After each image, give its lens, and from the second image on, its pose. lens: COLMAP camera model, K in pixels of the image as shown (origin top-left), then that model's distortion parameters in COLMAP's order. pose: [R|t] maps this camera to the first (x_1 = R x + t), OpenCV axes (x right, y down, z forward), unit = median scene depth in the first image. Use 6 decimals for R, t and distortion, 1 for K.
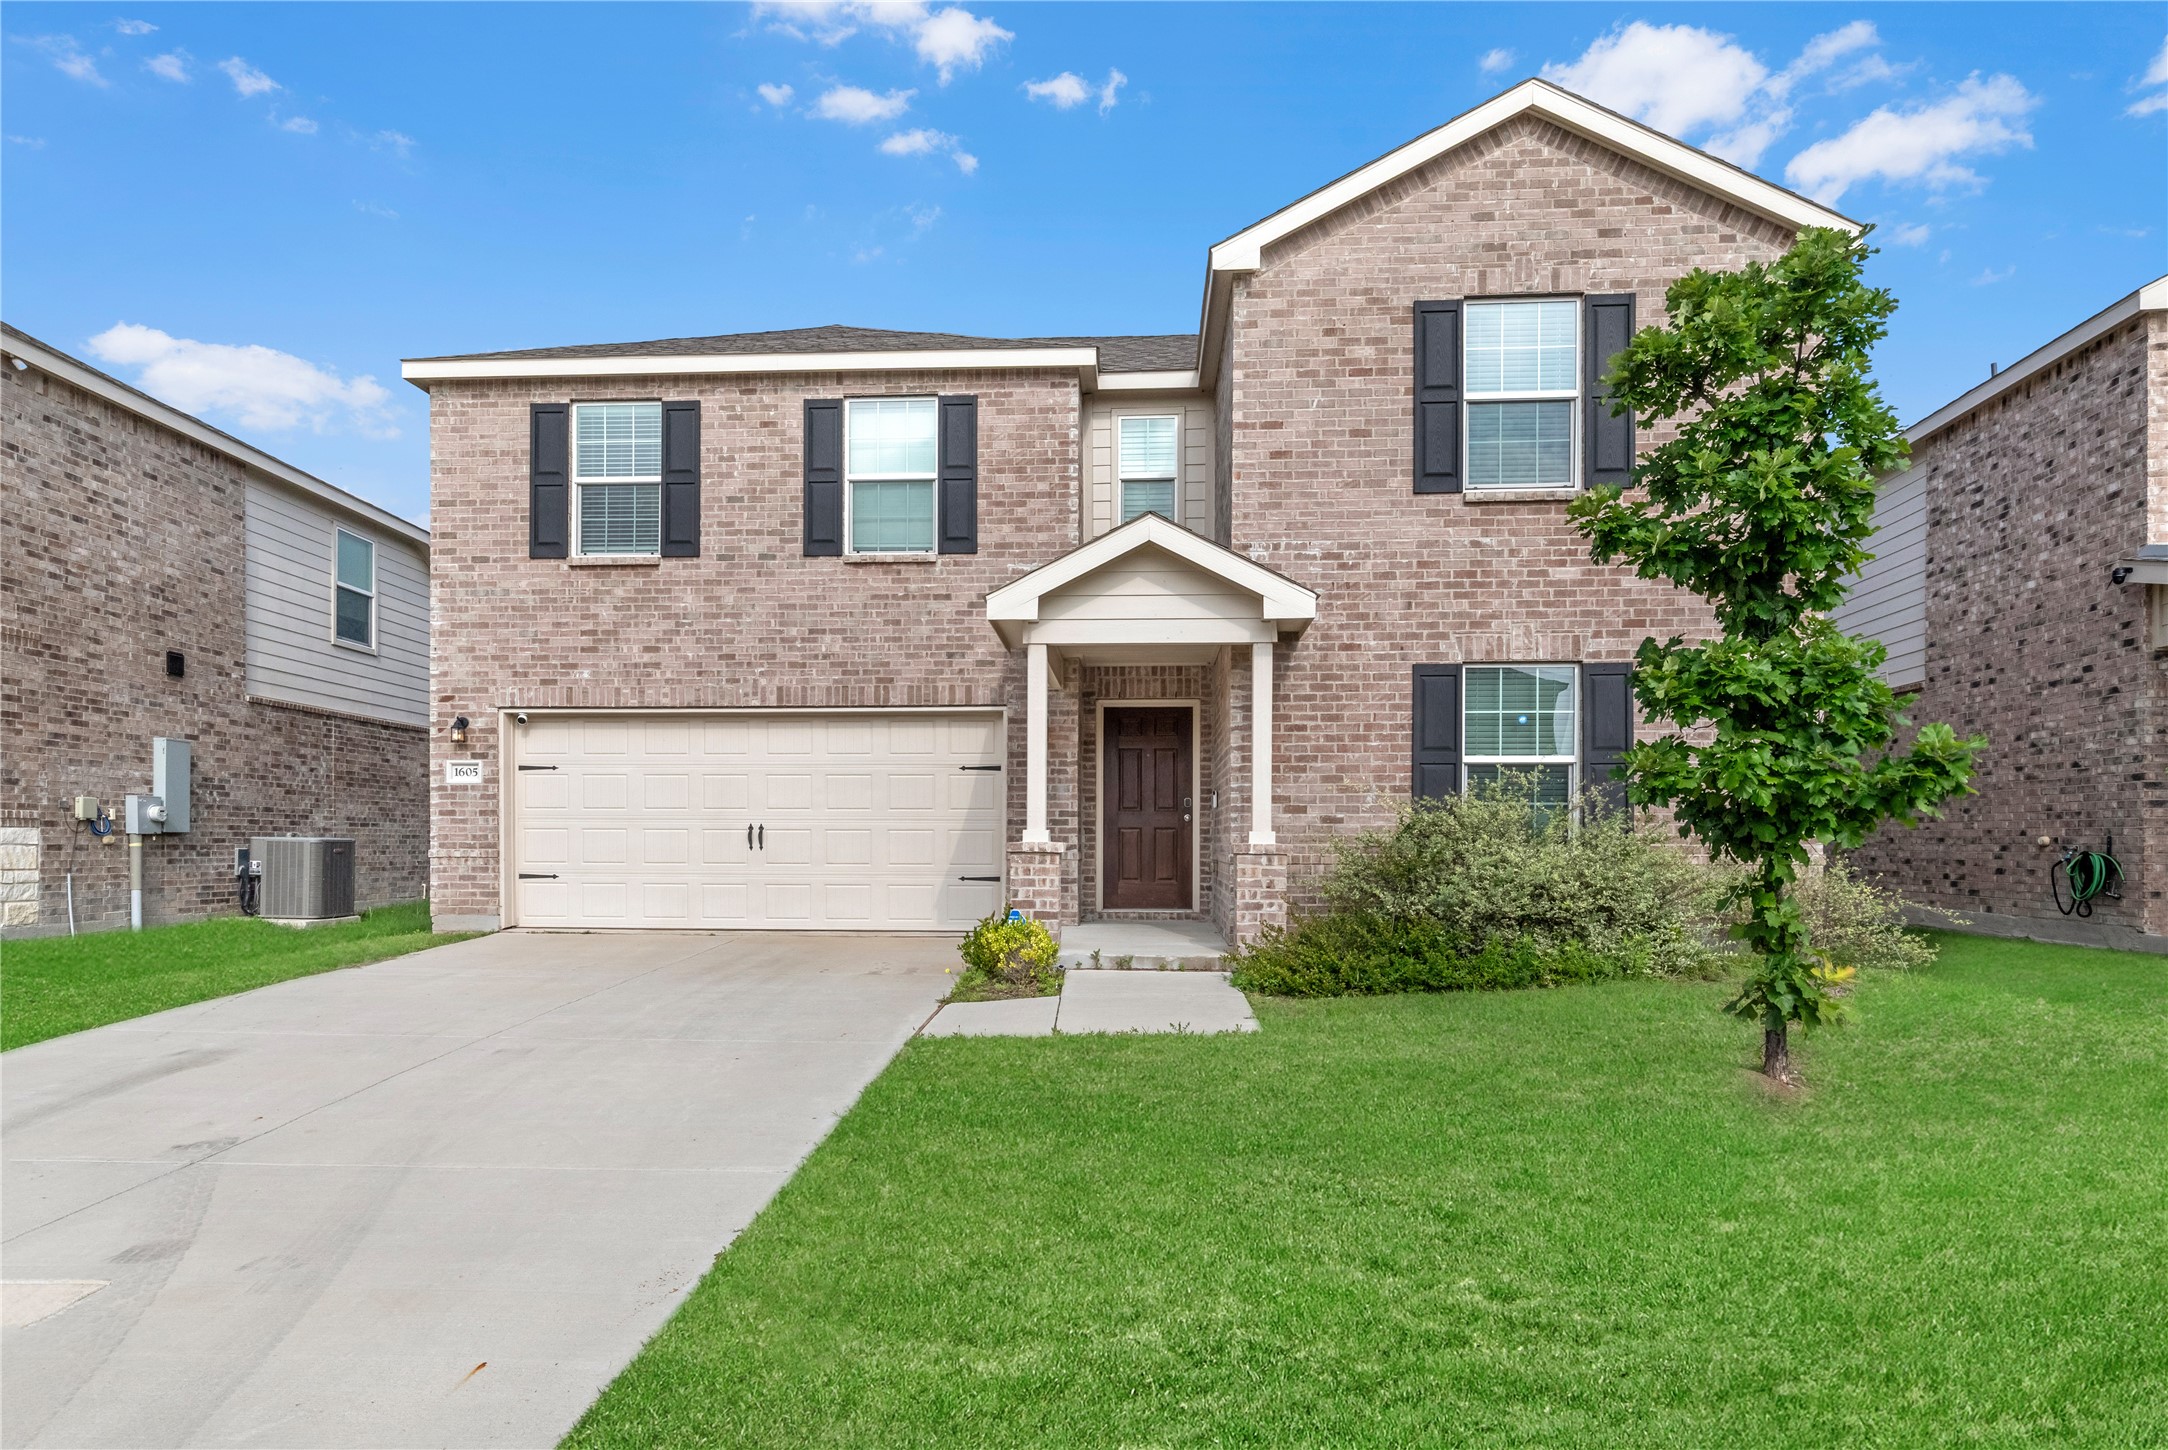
lens RADIAL K [[1232.1, 0, 1080.9], [0, 1232.1, 849.4], [0, 0, 1]] dist [0.006140, 0.000474]
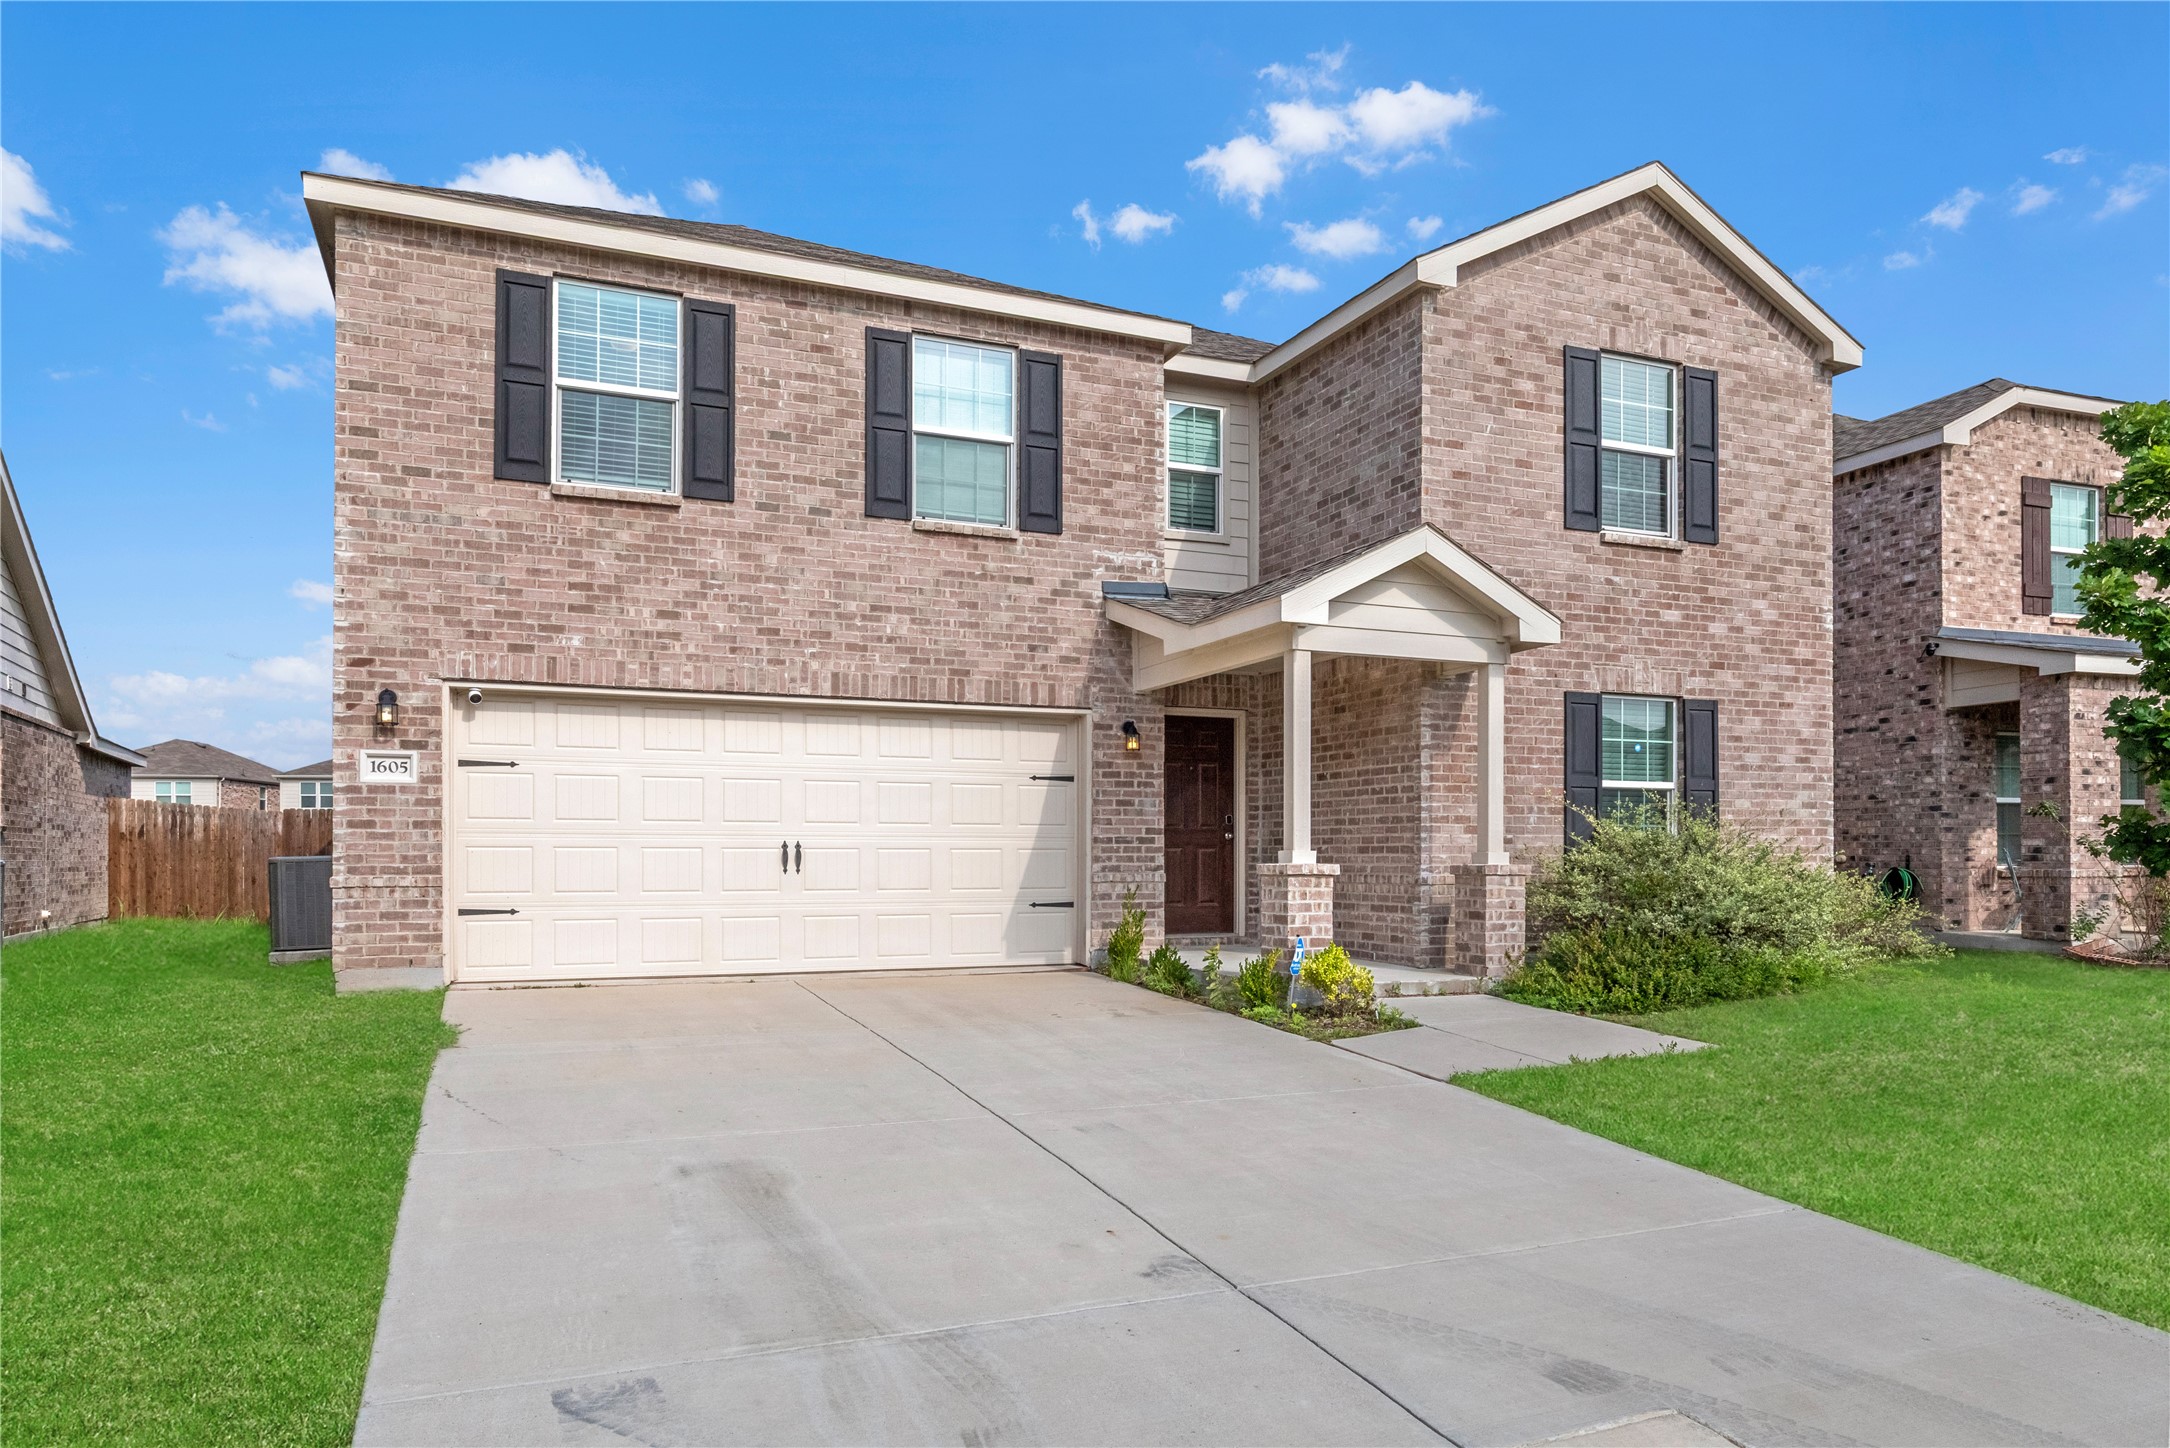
lens RADIAL K [[1376.9, 0, 1085.3], [0, 1376.9, 853.4], [0, 0, 1]] dist [-0.000026, 0.000567]
pose [[0.895049, -0.000715, 0.445967, -0.508204], [0.004710, 0.999958, -0.007851, -0.004998], [-0.445943, 0.009128, 0.895015, 0.115936]]
